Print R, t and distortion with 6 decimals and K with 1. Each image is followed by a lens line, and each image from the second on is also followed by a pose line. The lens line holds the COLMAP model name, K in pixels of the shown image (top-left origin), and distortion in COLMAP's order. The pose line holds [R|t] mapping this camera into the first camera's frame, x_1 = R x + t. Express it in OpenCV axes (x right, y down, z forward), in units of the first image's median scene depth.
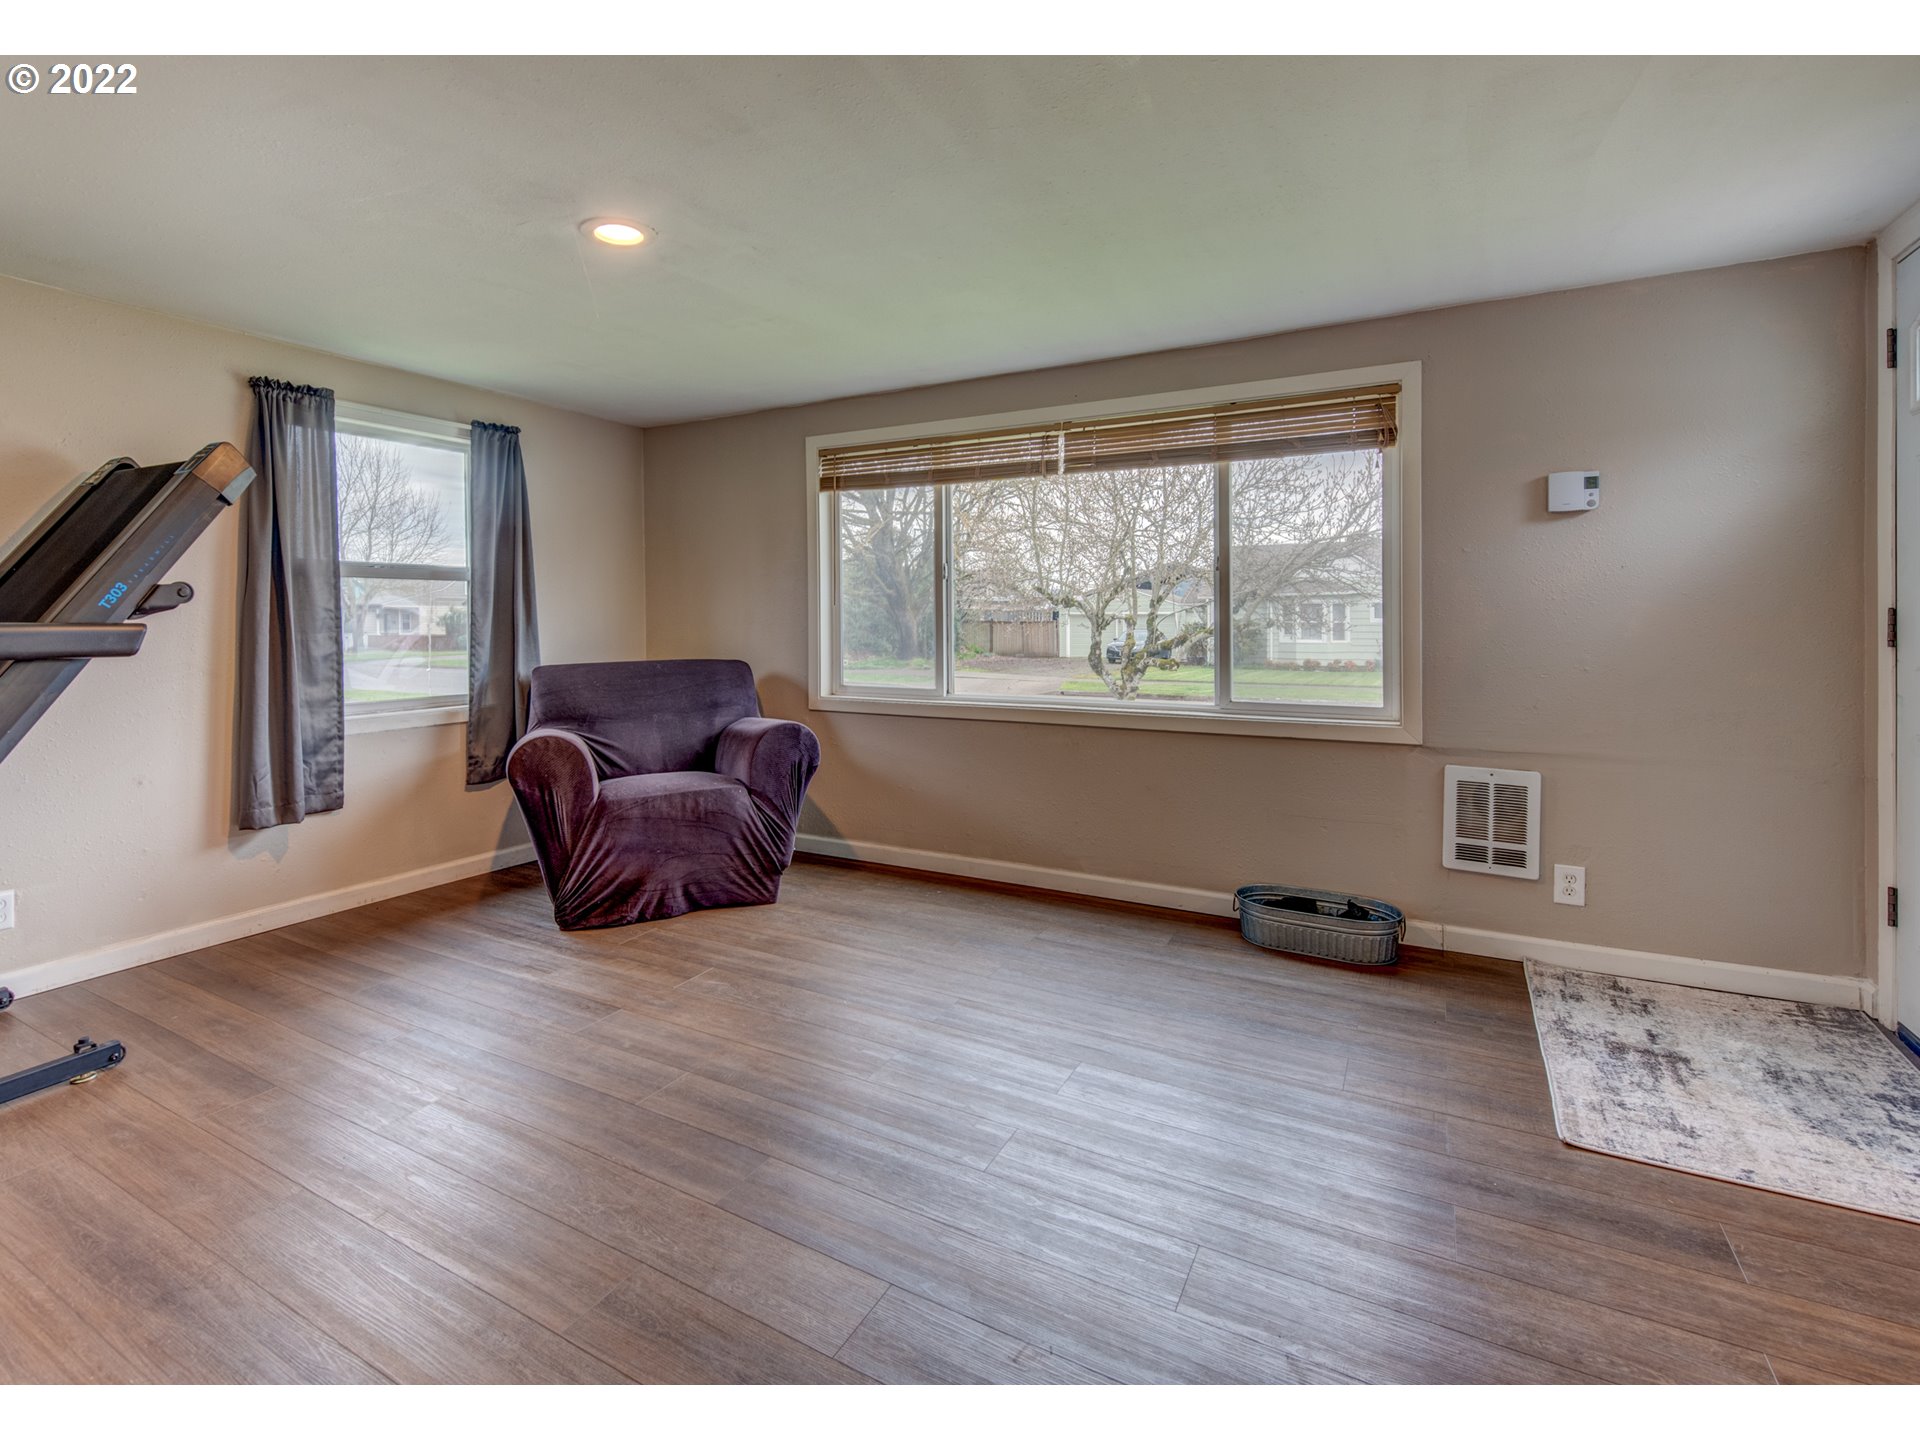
lens RADIAL K [[882.1, 0, 959.5], [0, 882.1, 658.4], [0, 0, 1]] dist [0.005226, -0.000825]
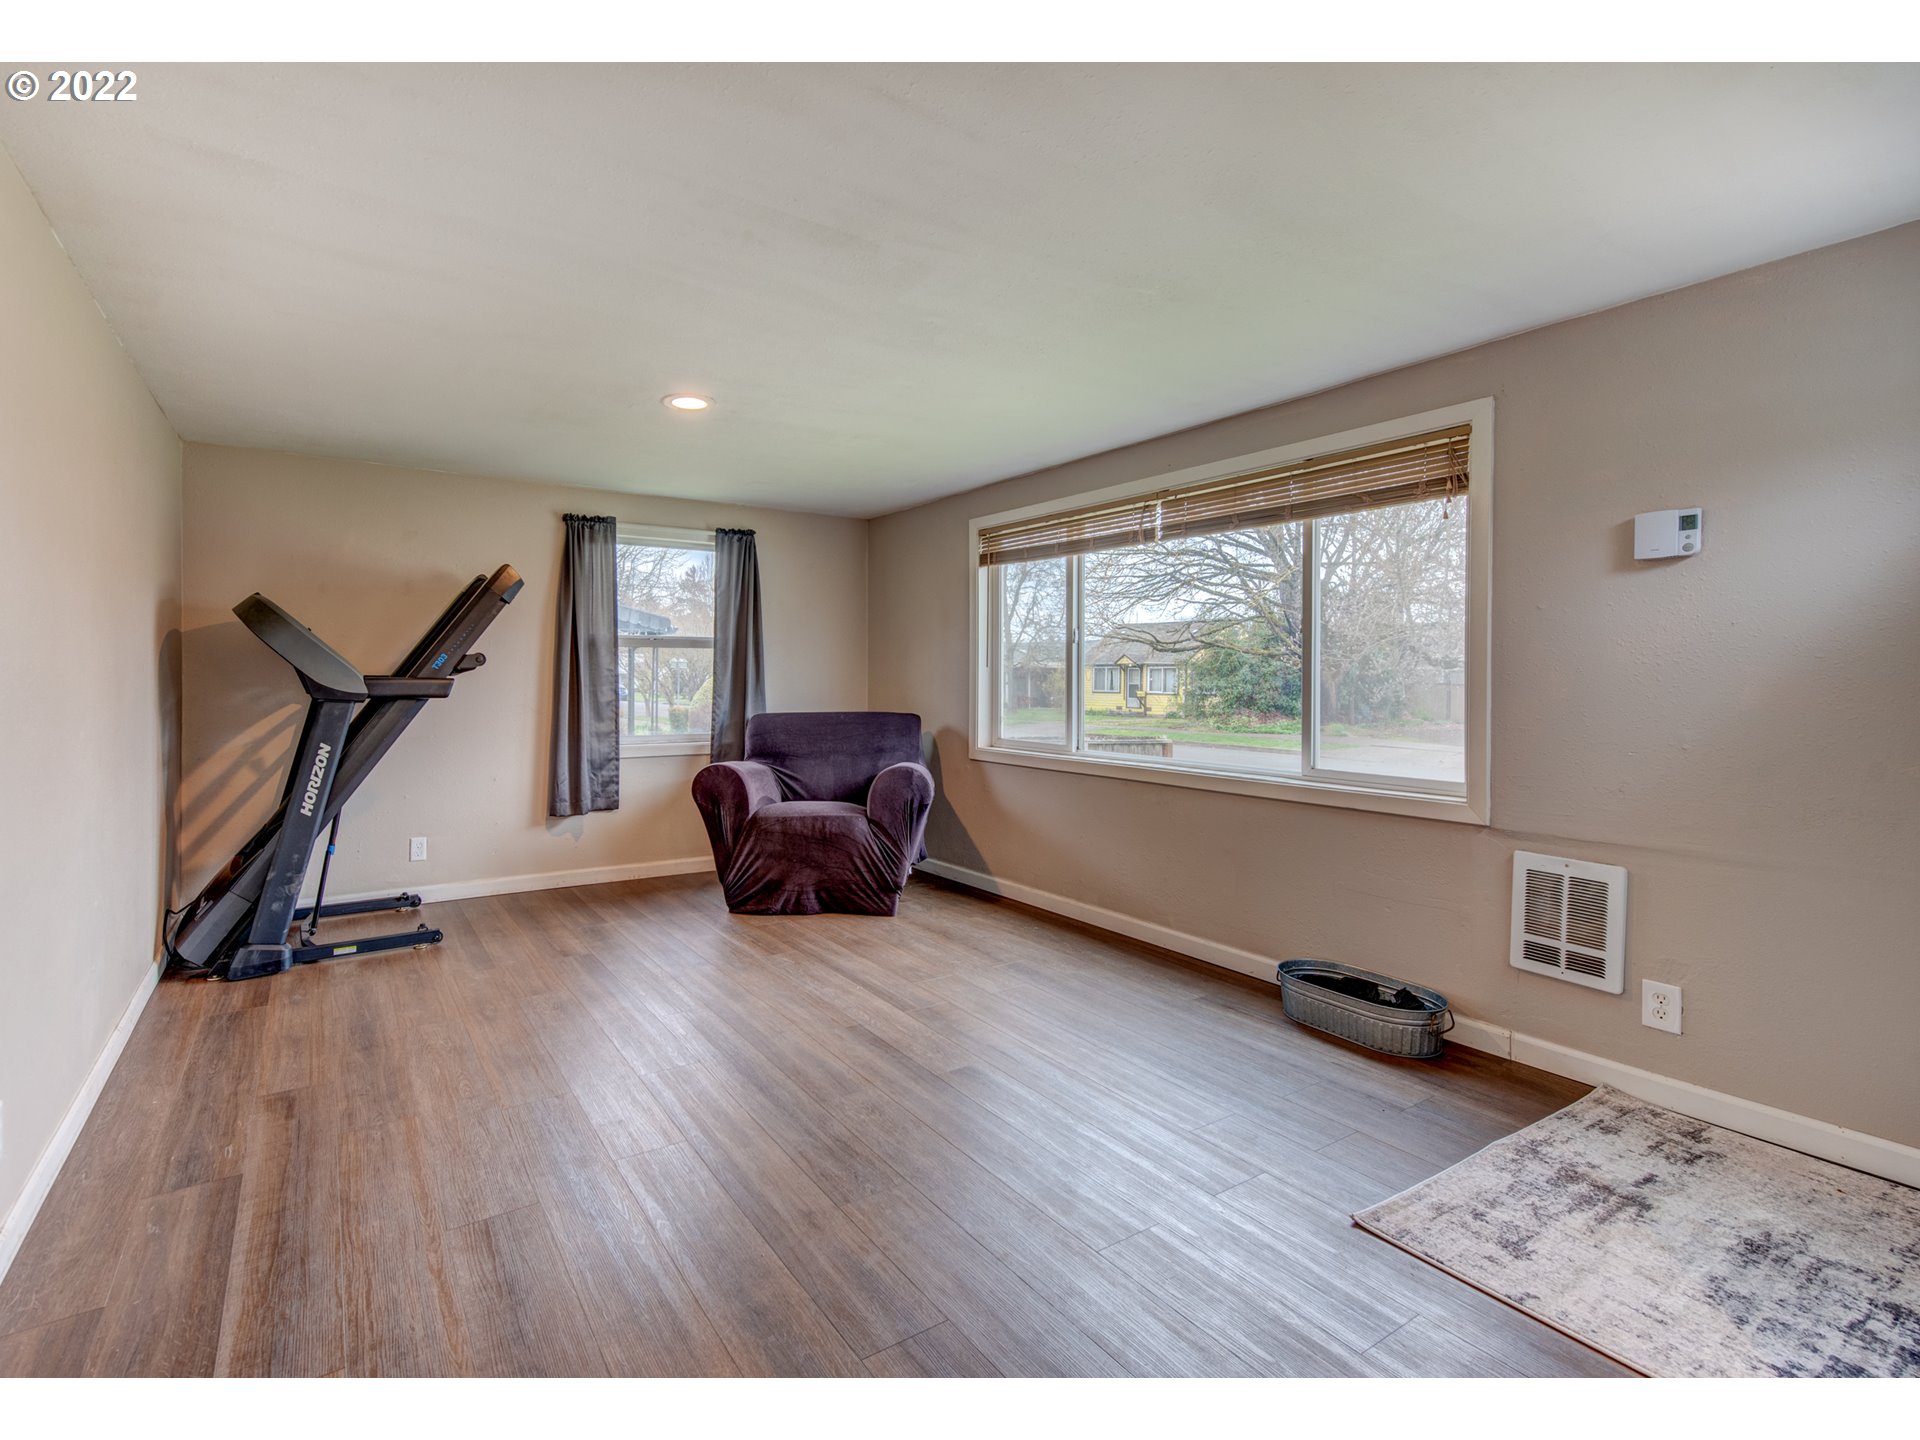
lens RADIAL K [[898.7, 0, 960.0], [0, 898.7, 720.0], [0, 0, 1]] dist [0.012601, -0.000031]
pose [[0.894619, 0.028895, -0.445895, 0.451463], [-0.028266, 0.999568, 0.008062, -0.001479], [0.445935, 0.005392, 0.895049, -0.057694]]
